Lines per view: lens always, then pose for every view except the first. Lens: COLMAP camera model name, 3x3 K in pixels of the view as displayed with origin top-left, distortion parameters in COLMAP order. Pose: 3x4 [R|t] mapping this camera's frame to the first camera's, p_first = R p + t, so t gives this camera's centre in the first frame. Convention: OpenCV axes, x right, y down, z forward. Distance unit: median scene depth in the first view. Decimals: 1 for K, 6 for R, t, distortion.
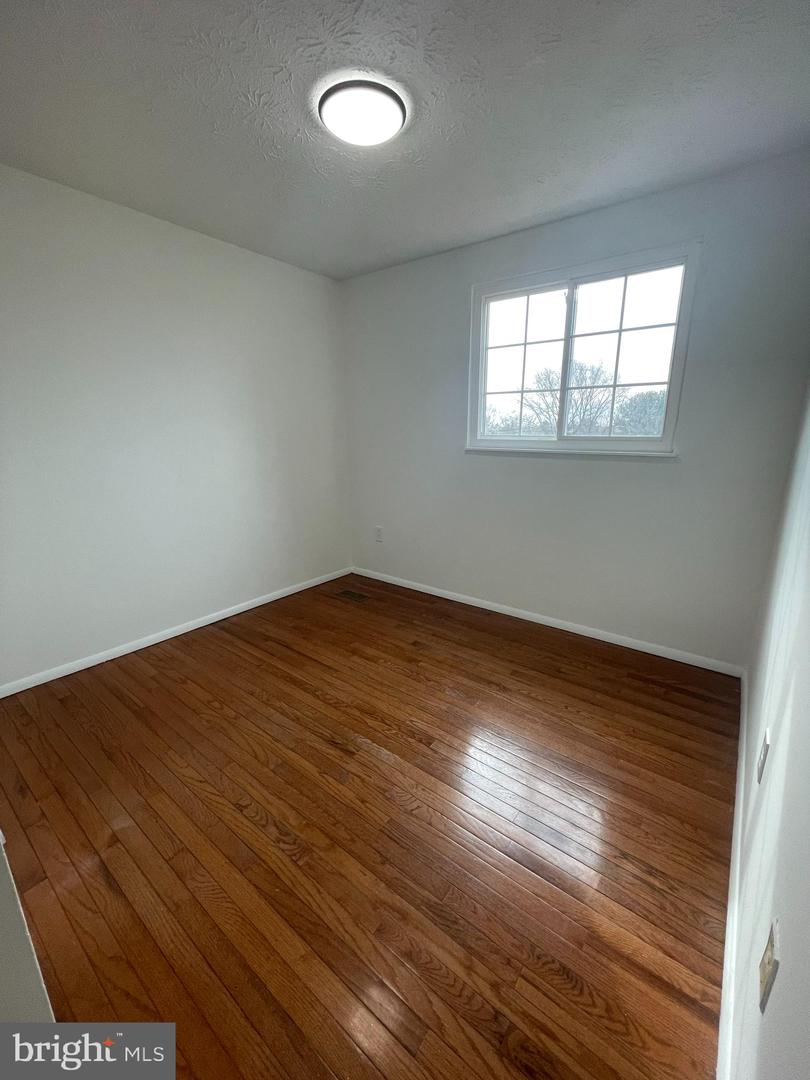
lens RADIAL K [[434.8, 0, 406.2], [0, 434.8, 534.8], [0, 0, 1]] dist [-0.000813, -0.000760]
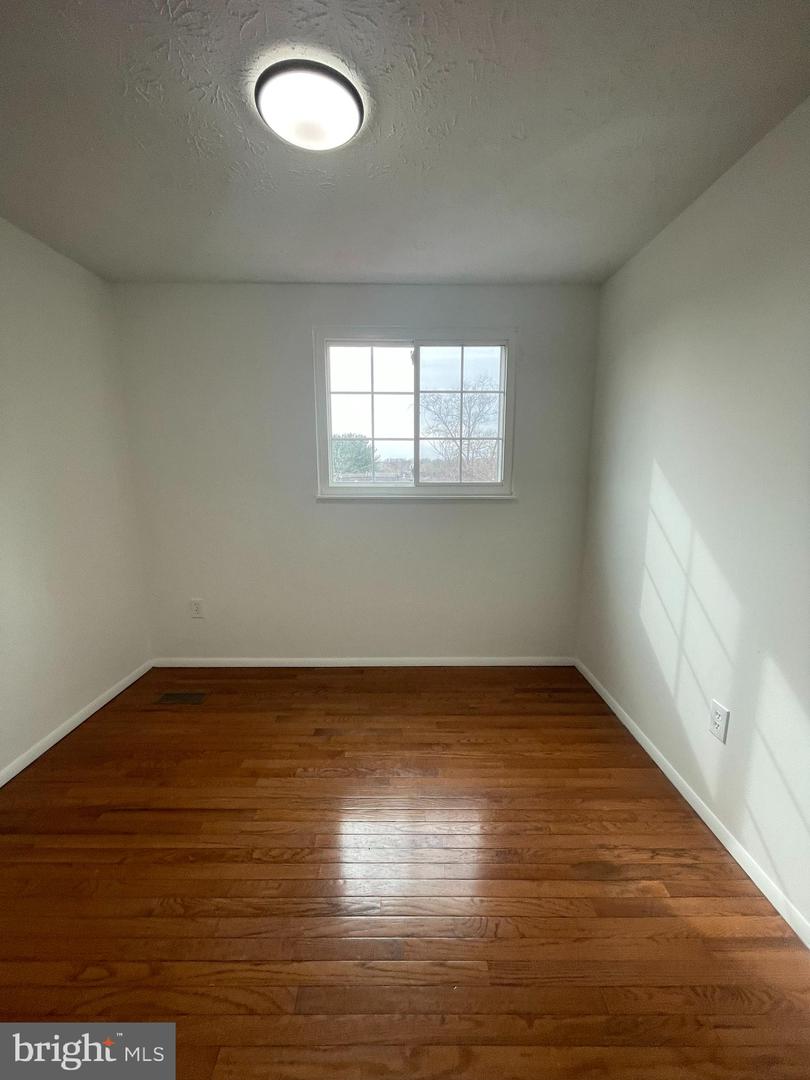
lens RADIAL K [[434.8, 0, 408.4], [0, 434.8, 535.6], [0, 0, 1]] dist [-0.000813, -0.000760]
pose [[0.790741, -0.094747, 0.604774, -0.327626], [0.146156, 0.988598, -0.036220, -0.069615], [-0.594447, 0.117032, 0.795573, 0.205200]]
